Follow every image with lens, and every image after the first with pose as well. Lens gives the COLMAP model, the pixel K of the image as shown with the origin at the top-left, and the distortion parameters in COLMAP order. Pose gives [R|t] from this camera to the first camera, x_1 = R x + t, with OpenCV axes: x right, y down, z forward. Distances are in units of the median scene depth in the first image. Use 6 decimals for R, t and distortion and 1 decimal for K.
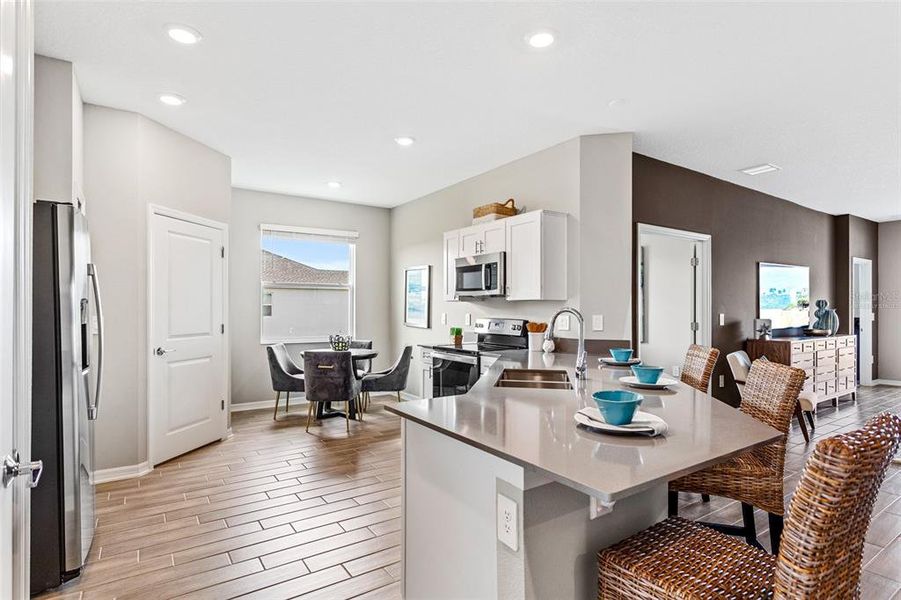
lens RADIAL K [[484.2, 0, 444.3], [0, 484.2, 301.9], [0, 0, 1]] dist [0.001196, 0.001644]
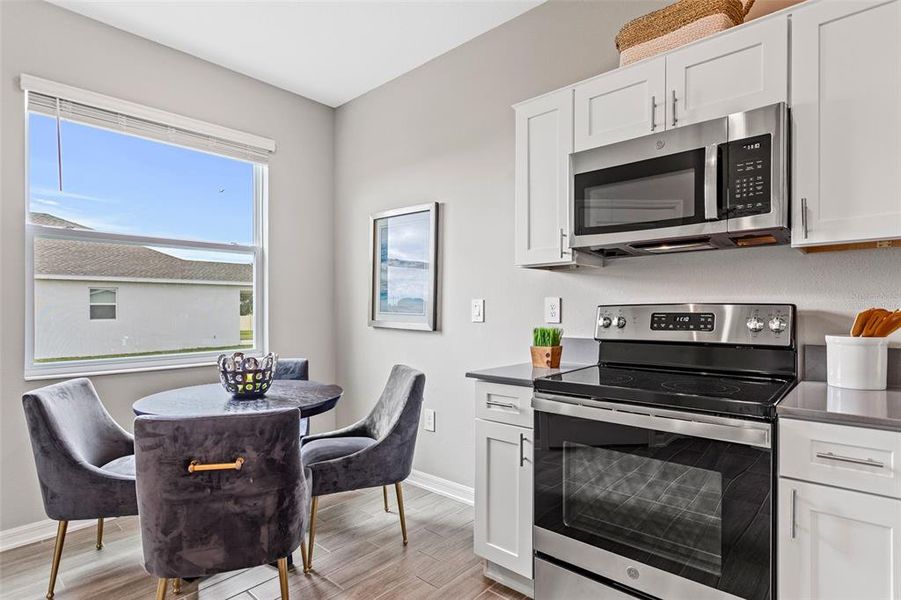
lens RADIAL K [[484.2, 0, 455.0], [0, 484.2, 298.5], [0, 0, 1]] dist [0.001196, 0.001644]
pose [[0.967910, -0.005890, 0.251227, -0.149872], [0.007983, 0.999941, -0.007316, 0.027464], [-0.251169, 0.009087, 0.967901, 0.570004]]
